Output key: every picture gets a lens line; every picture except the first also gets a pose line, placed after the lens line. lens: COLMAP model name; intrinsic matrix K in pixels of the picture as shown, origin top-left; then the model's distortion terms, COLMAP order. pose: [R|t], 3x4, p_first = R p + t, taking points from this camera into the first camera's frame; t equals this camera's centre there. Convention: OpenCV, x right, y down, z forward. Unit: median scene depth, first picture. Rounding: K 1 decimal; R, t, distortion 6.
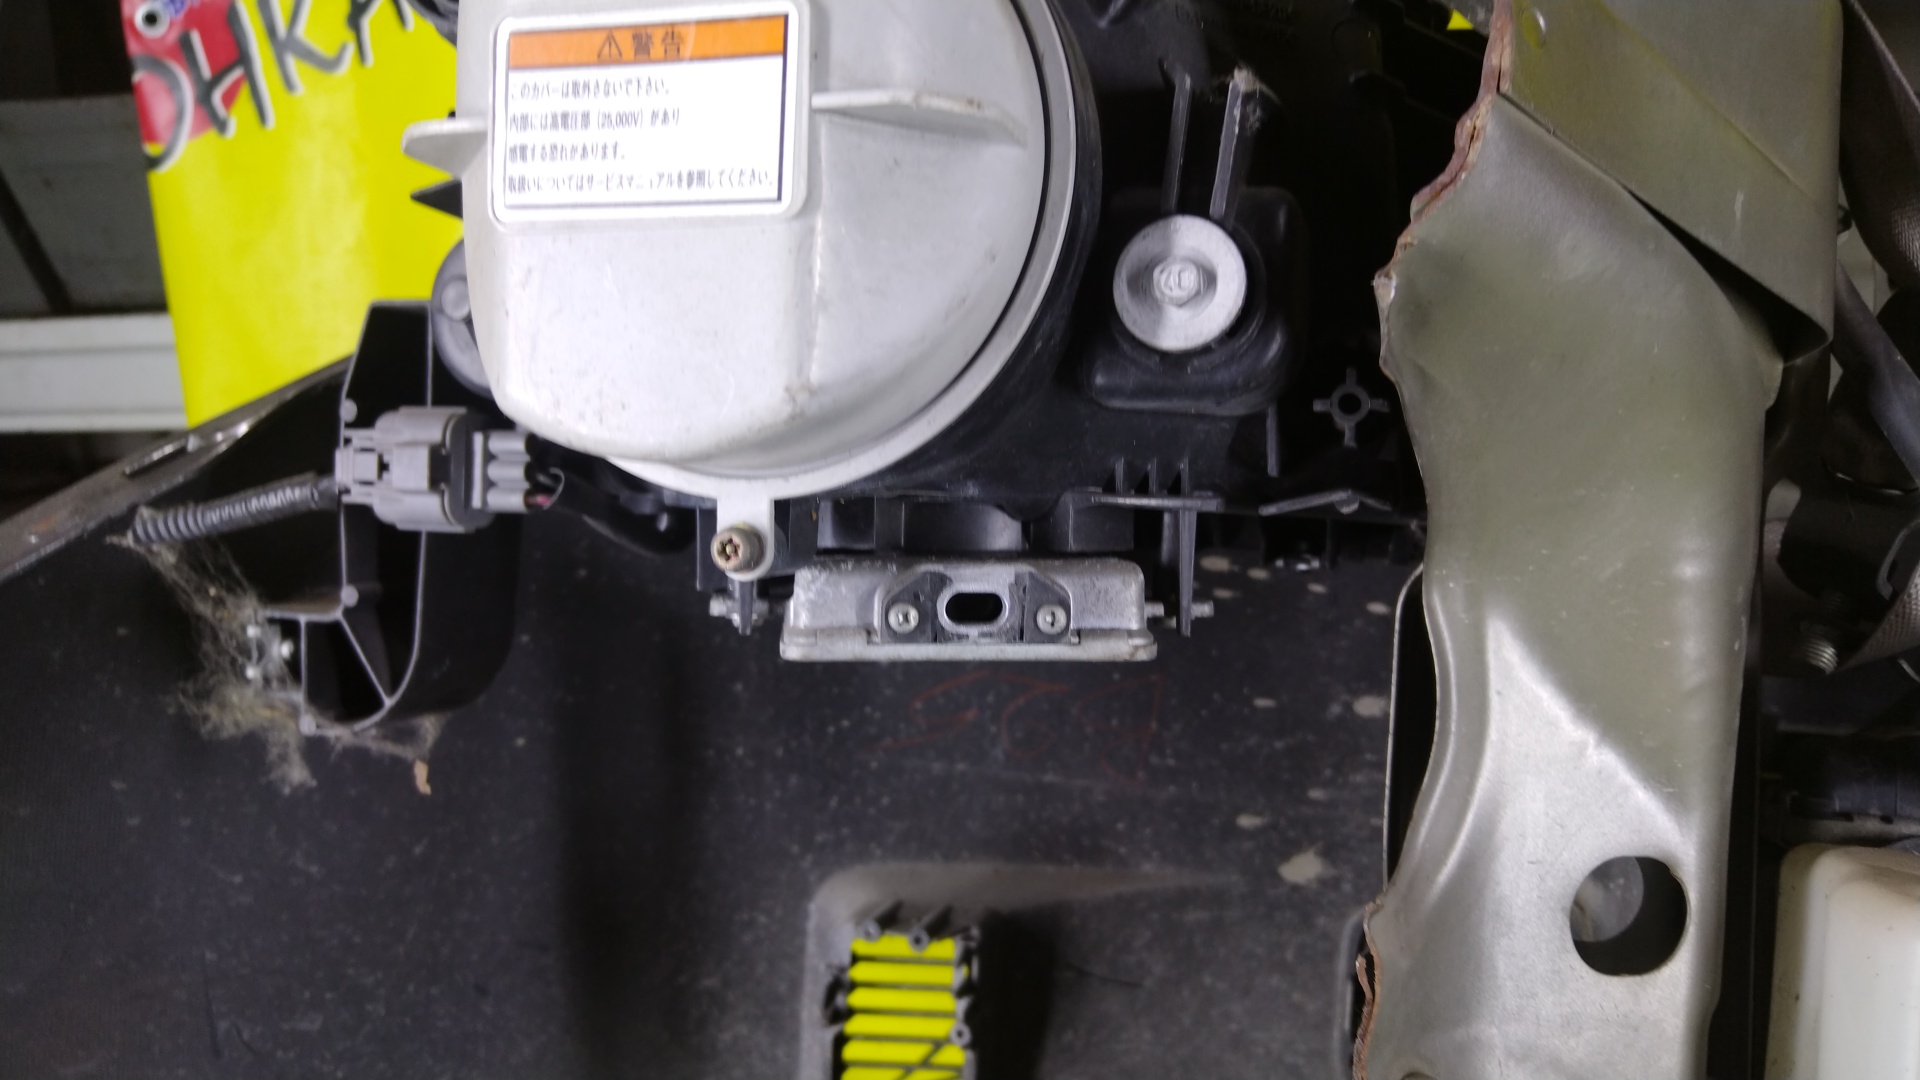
lens RADIAL K [[1342.7, 0, 962.7], [0, 1342.7, 524.6], [0, 0, 1]] dist [-0.021464, 0.002021]
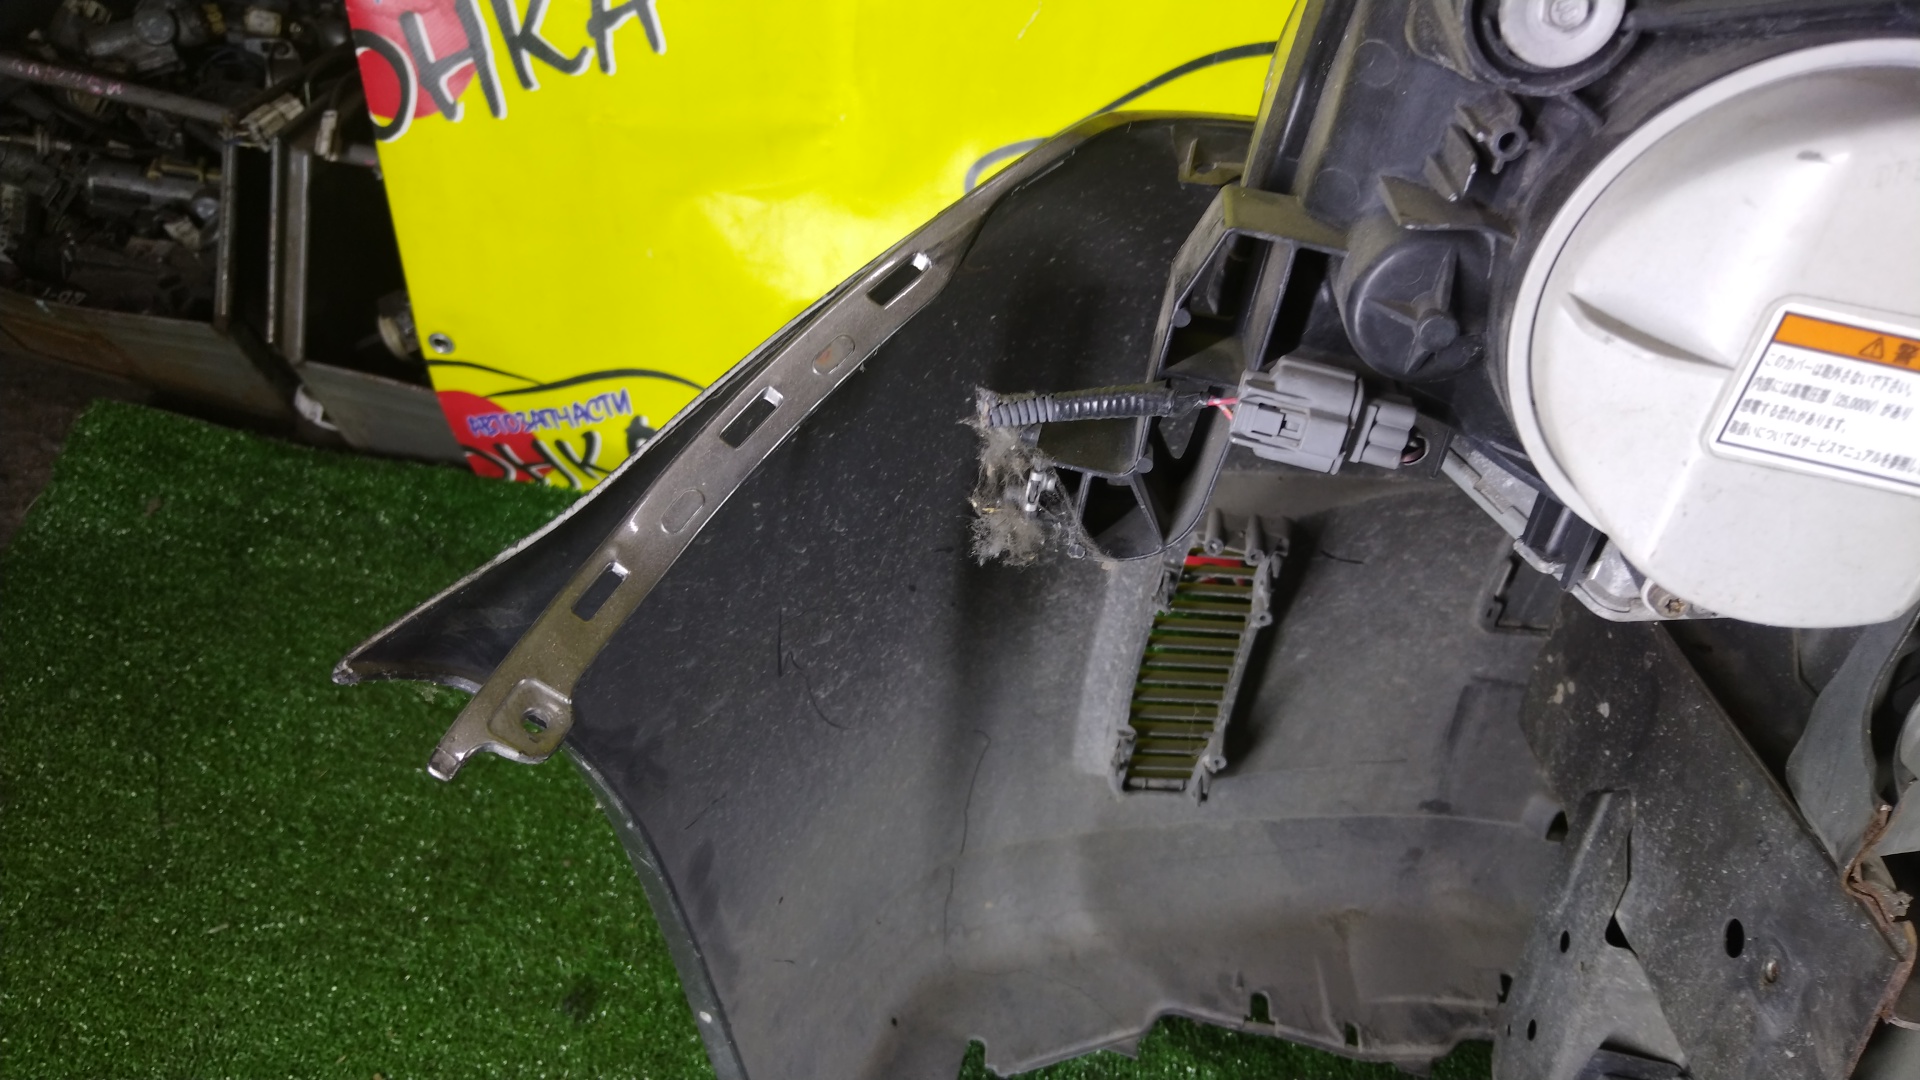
lens RADIAL K [[1335.7, 0, 960.0], [0, 1335.7, 540.0], [0, 0, 1]] dist [-0.009277, 0.003595]
pose [[0.984031, 0.039056, 0.173659, -0.548060], [-0.122353, 0.857009, 0.500565, -0.304163], [-0.129277, -0.513820, 0.848102, 0.001555]]
